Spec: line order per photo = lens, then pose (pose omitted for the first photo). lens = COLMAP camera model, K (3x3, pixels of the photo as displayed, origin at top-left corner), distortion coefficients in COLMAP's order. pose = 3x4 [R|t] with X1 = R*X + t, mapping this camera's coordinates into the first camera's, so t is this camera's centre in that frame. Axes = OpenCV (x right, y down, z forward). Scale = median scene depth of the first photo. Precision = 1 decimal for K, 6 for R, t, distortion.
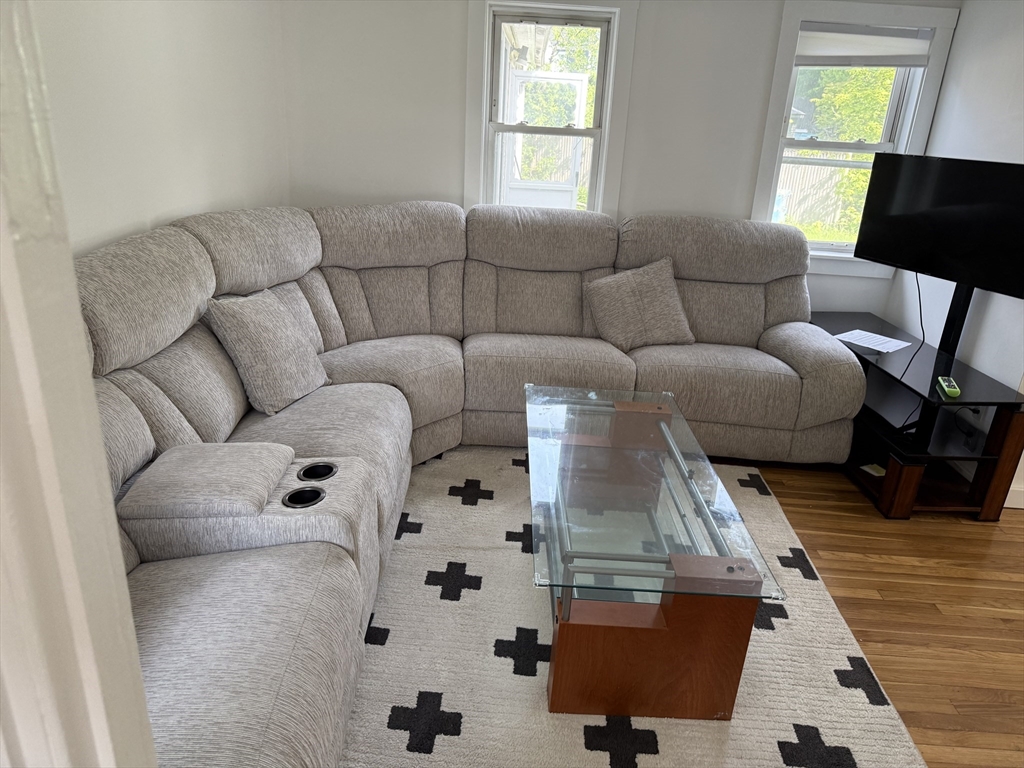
lens RADIAL K [[712.5, 0, 516.8], [0, 712.5, 380.7], [0, 0, 1]] dist [0.054000, 0.000428]
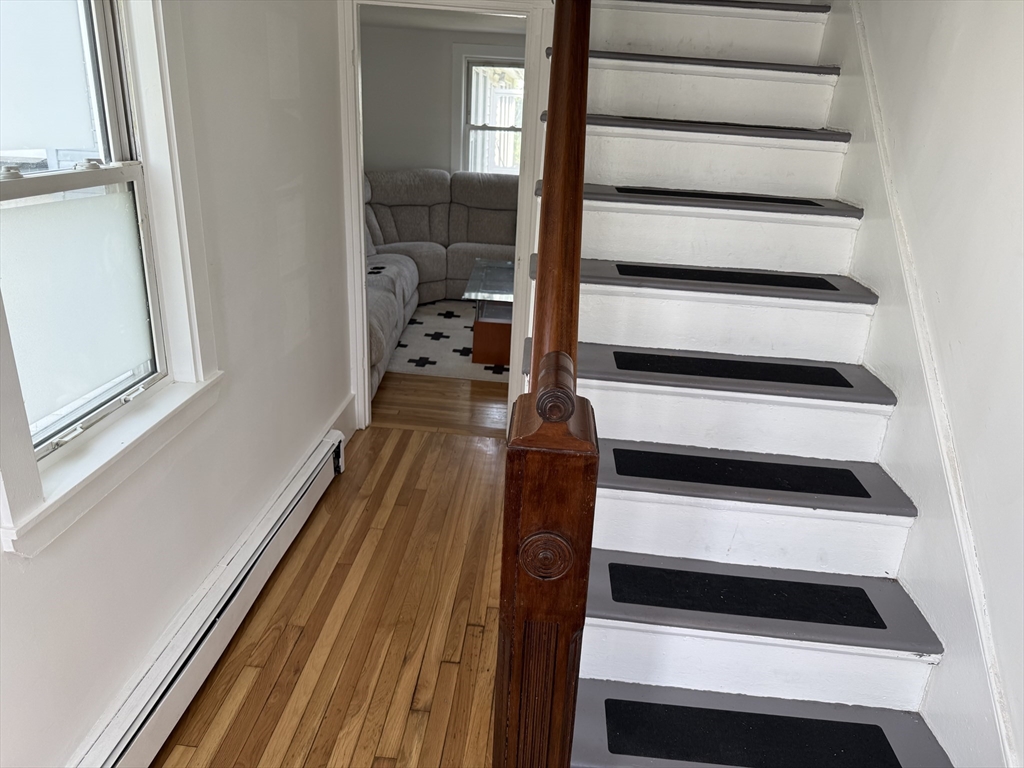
lens RADIAL K [[712.5, 0, 508.1], [0, 712.5, 386.9], [0, 0, 1]] dist [0.054000, 0.000428]
pose [[0.999464, 0.006371, -0.032115, 0.137677], [-0.006293, 0.999977, 0.002526, 0.295721], [0.032130, -0.002322, 0.999481, -0.801124]]
